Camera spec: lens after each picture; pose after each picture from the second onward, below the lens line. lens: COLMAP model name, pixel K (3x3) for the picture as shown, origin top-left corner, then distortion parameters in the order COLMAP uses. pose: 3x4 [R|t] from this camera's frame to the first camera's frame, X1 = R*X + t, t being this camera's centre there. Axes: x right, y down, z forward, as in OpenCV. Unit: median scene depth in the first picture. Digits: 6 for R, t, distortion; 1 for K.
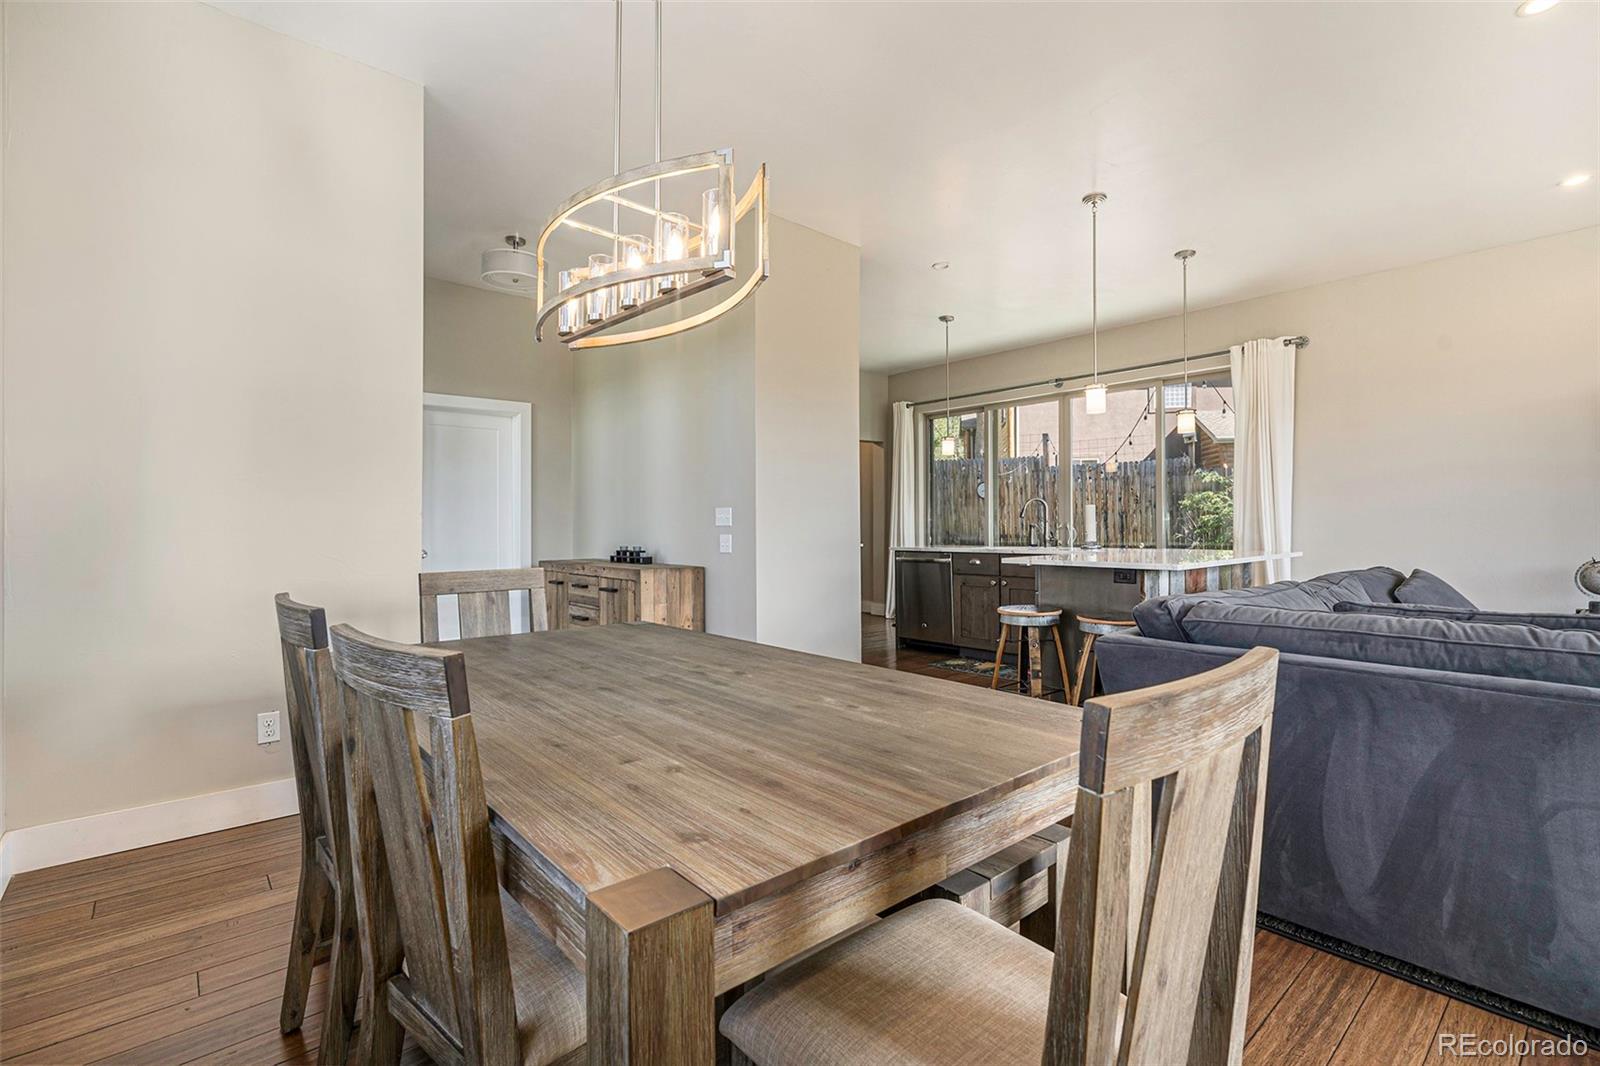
lens RADIAL K [[726.0, 0, 800.0], [0, 726.0, 533.0], [0, 0, 1]] dist [-0.004999, -0.000695]
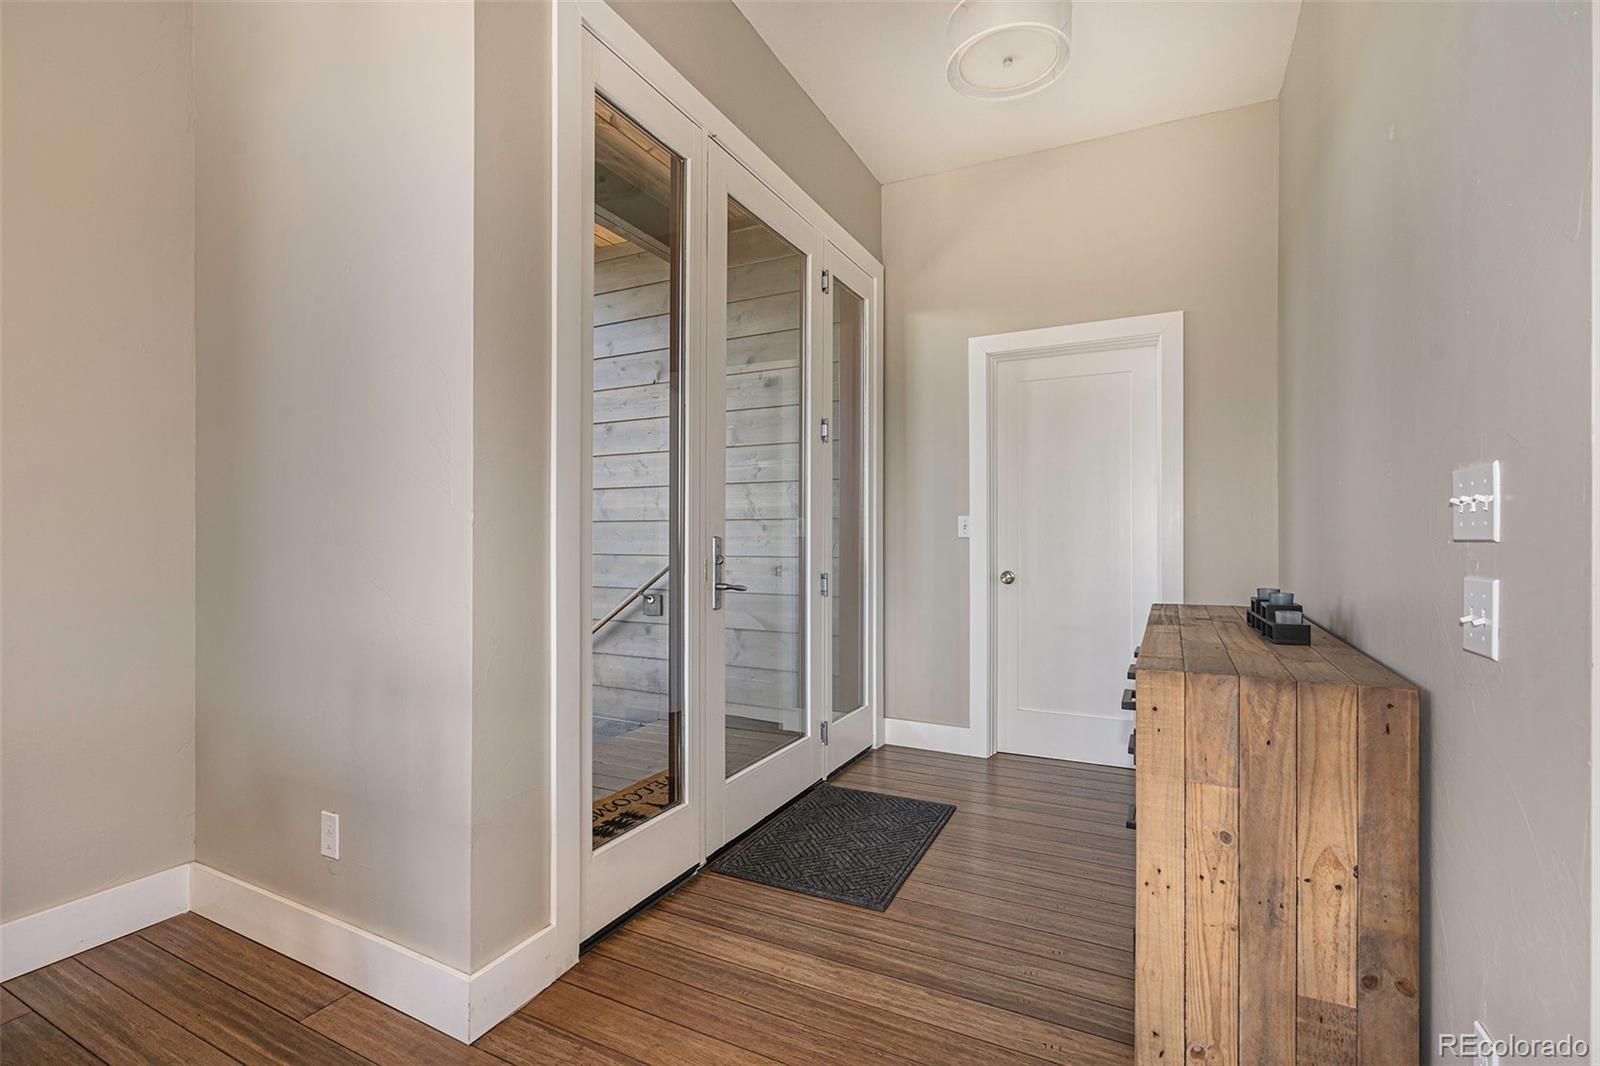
lens RADIAL K [[726.0, 0, 800.0], [0, 726.0, 533.0], [0, 0, 1]] dist [-0.004999, -0.000695]
pose [[0.376508, -0.007441, -0.926383, 0.033127], [-0.002268, 0.999957, -0.008954, -0.009030], [0.926410, 0.005473, 0.376475, 0.693605]]
